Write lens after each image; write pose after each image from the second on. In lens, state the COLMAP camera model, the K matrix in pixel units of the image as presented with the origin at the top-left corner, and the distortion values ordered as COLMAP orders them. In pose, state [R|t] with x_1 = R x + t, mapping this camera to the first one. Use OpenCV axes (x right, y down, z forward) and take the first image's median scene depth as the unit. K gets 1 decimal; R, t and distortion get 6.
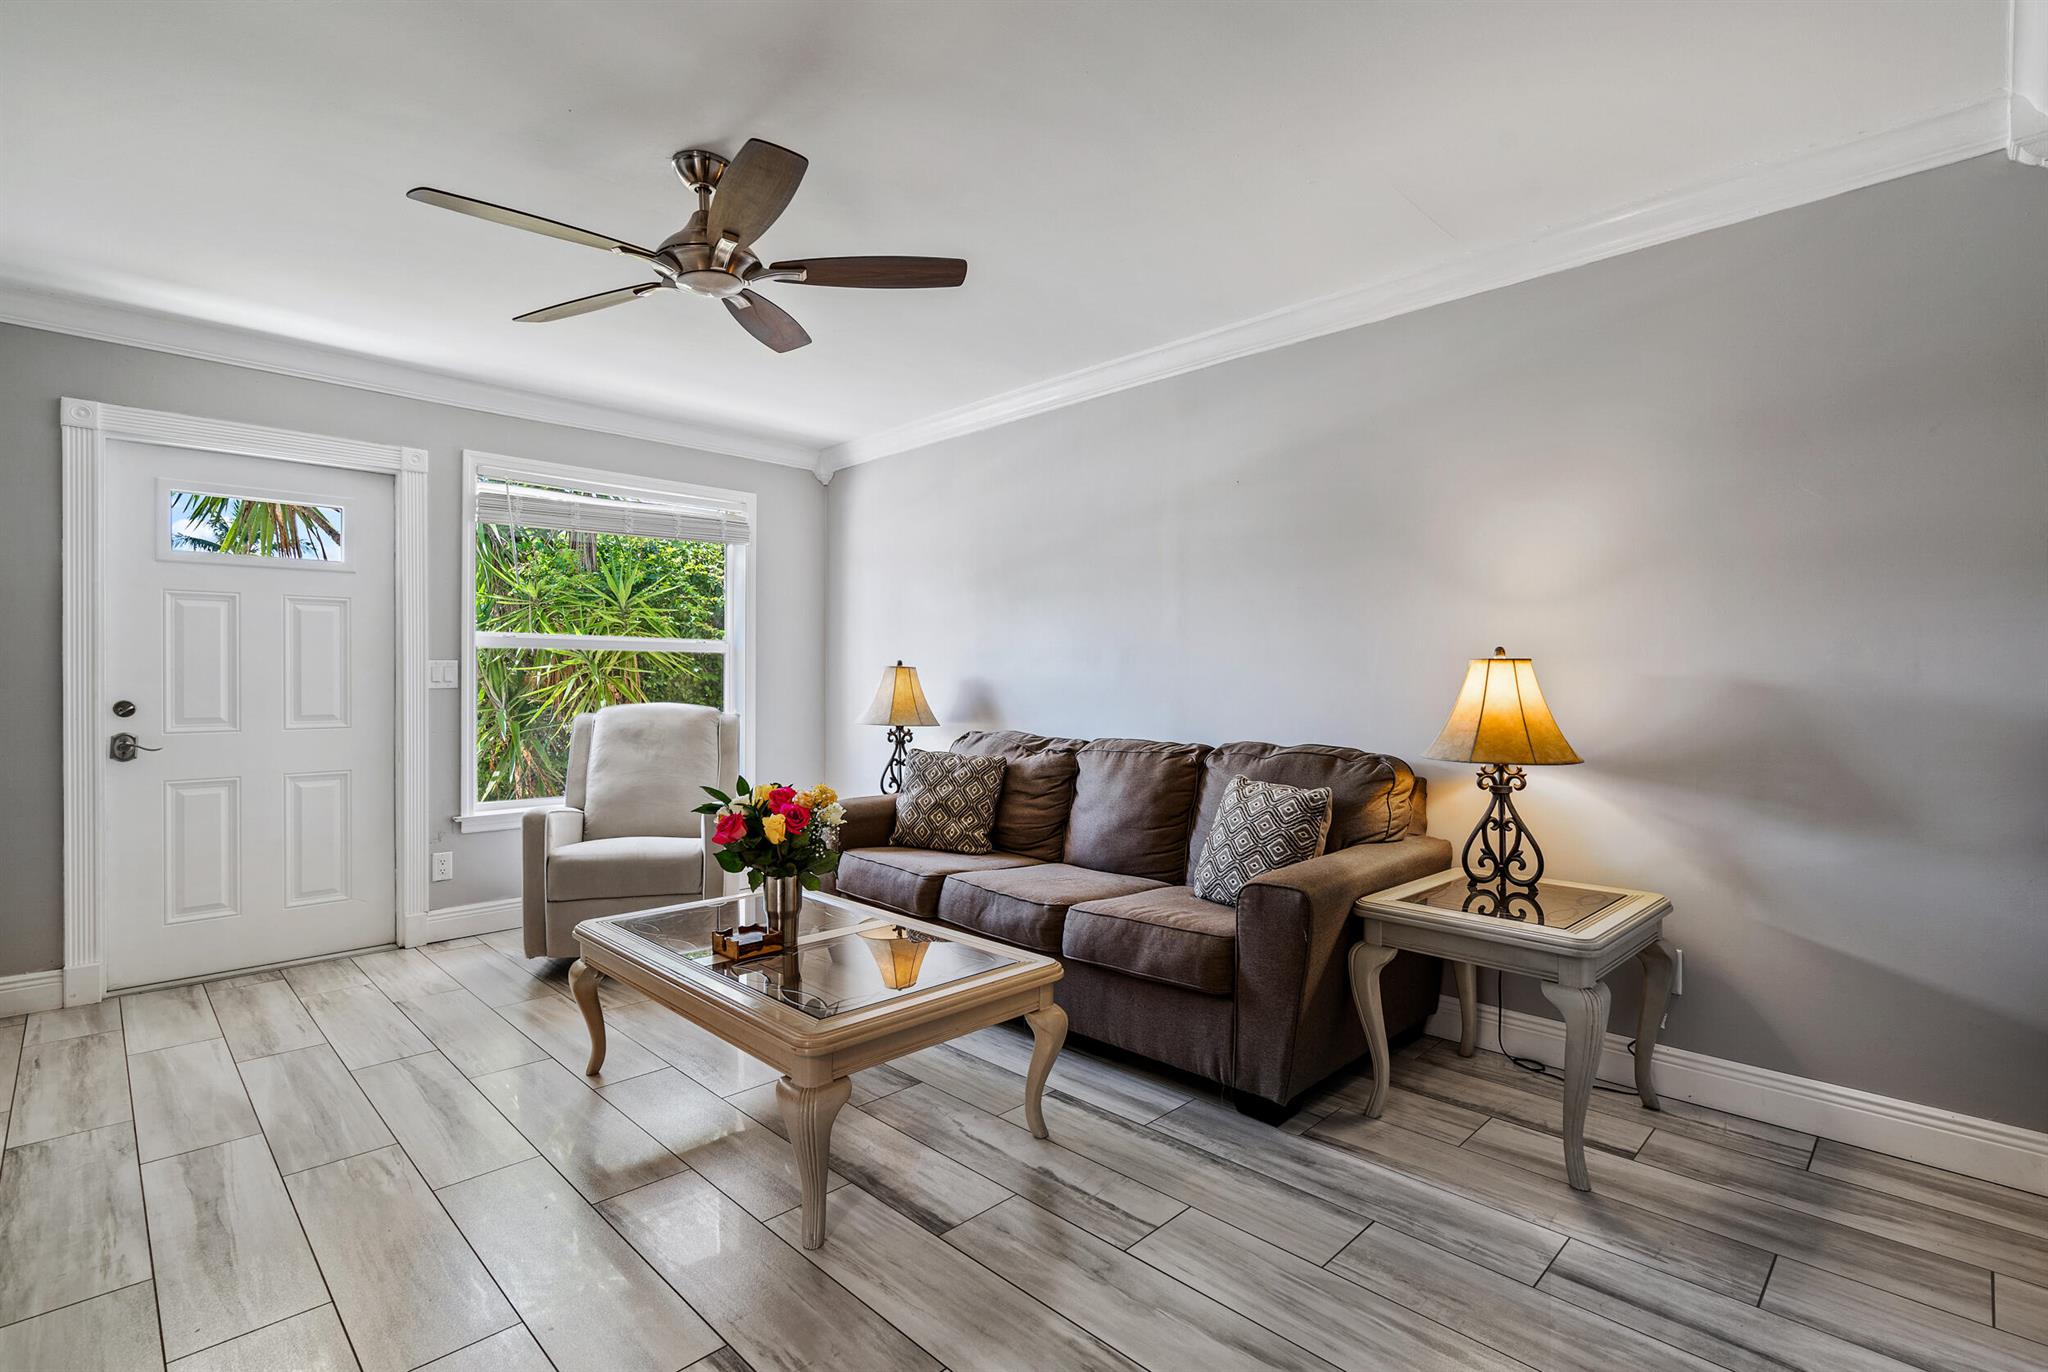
lens RADIAL K [[950.4, 0, 1031.9], [0, 950.4, 644.4], [0, 0, 1]] dist [0.001784, 0.000922]
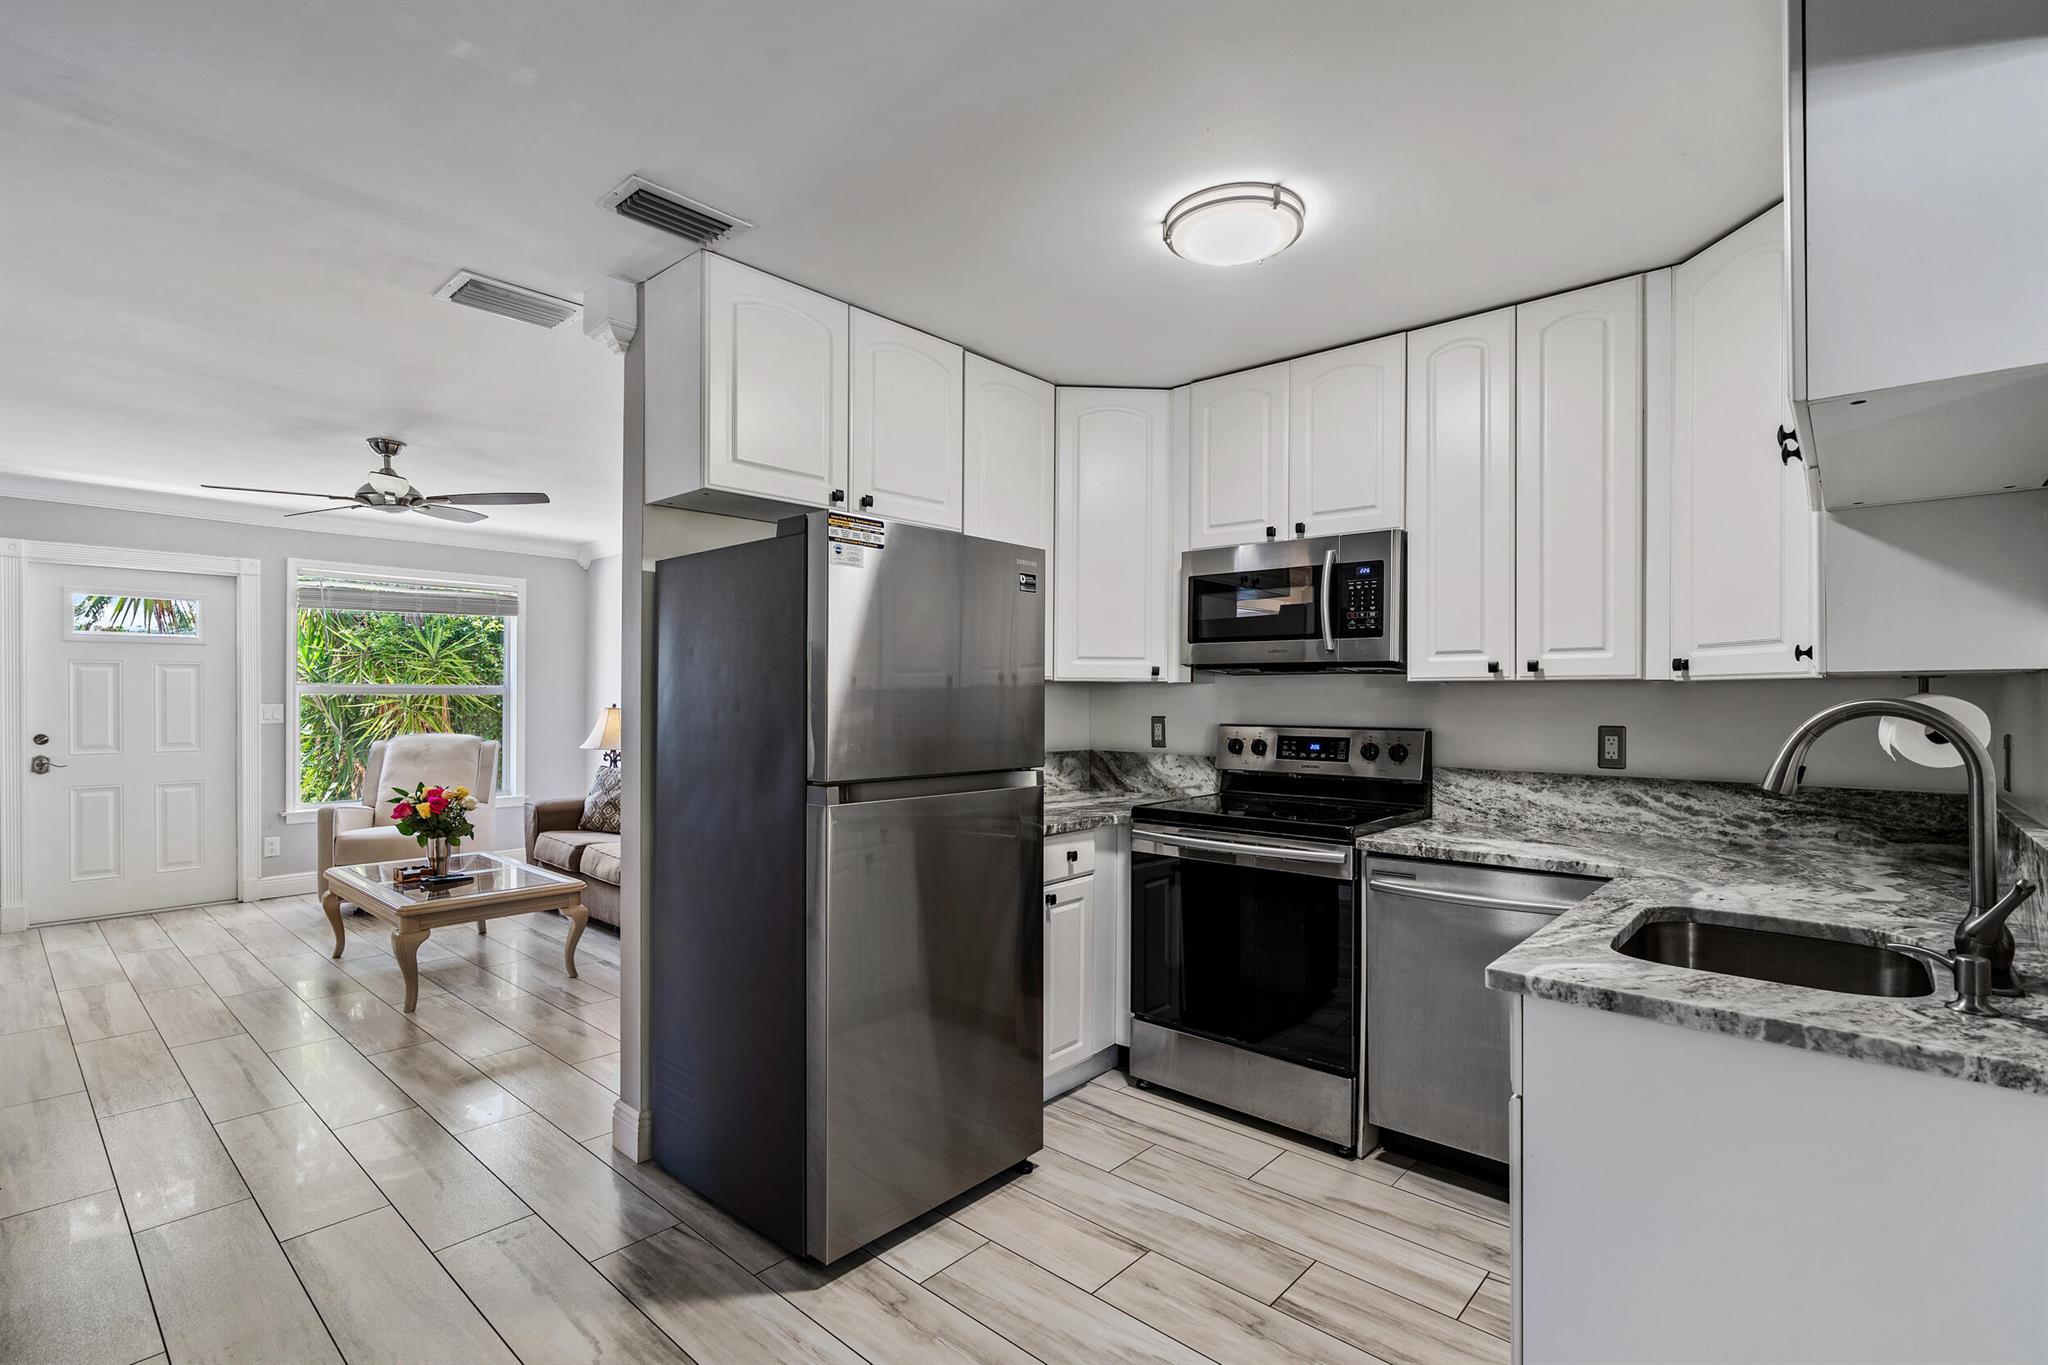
lens RADIAL K [[950.4, 0, 1034.3], [0, 950.4, 669.1], [0, 0, 1]] dist [0.001784, 0.000922]
pose [[0.998436, 0.006144, 0.055561, 0.489485], [-0.006640, 0.999940, 0.008744, -0.061538], [-0.055504, -0.009099, 0.998417, -0.544414]]
